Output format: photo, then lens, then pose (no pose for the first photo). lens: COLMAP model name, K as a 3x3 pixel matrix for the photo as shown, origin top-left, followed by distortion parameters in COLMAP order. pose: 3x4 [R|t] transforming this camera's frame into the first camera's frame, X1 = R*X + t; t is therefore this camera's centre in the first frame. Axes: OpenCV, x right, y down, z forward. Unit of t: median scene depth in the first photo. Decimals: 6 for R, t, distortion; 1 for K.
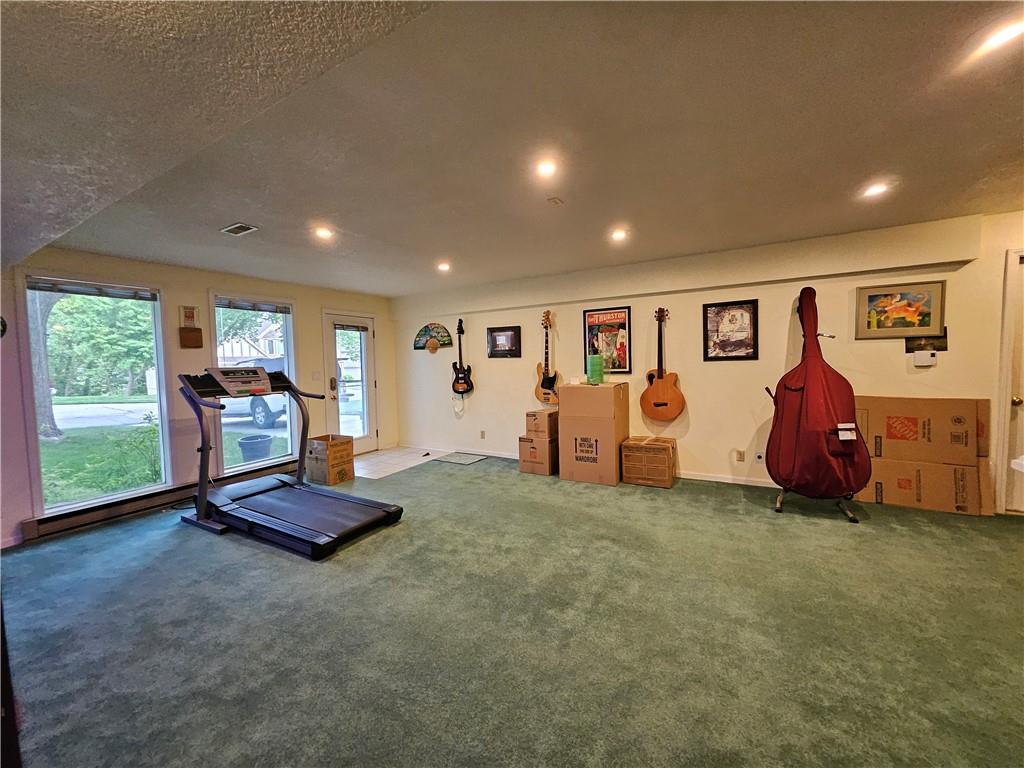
lens RADIAL K [[403.7, 0, 508.2], [0, 403.7, 379.0], [0, 0, 1]] dist [-0.001240, -0.001304]
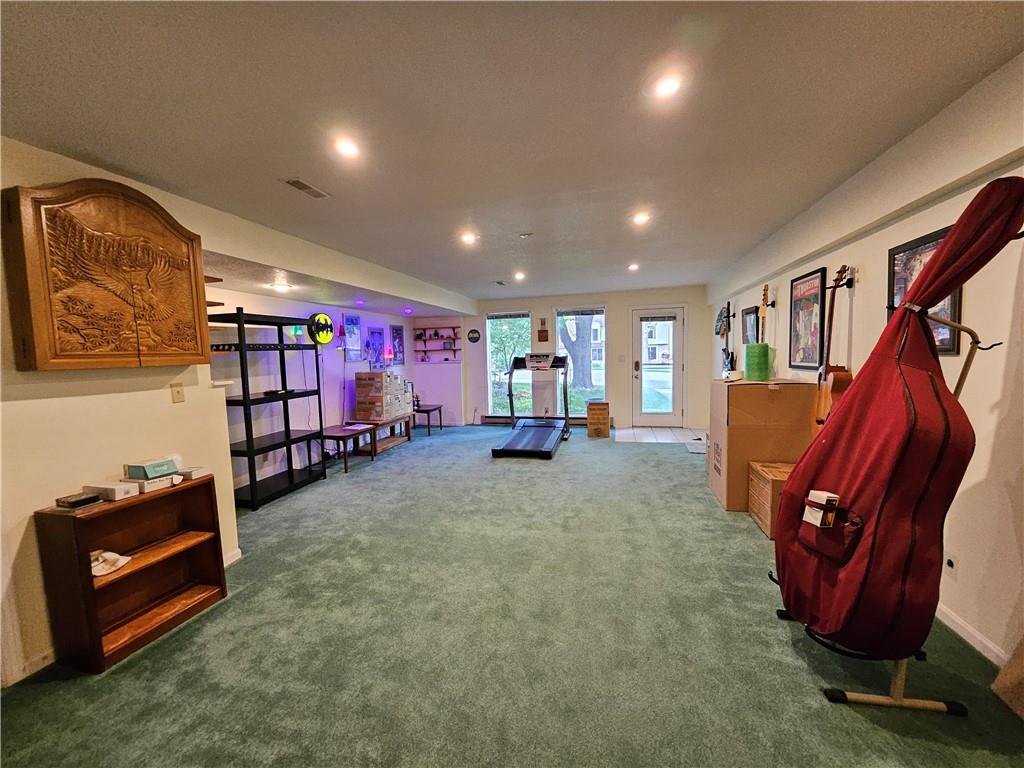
lens RADIAL K [[403.7, 0, 508.0], [0, 403.7, 385.4], [0, 0, 1]] dist [-0.001240, -0.001304]
pose [[0.262720, 0.093866, -0.960296, 0.826441], [-0.024340, 0.995585, 0.090657, -0.038556], [0.964565, -0.000443, 0.263845, 0.345477]]
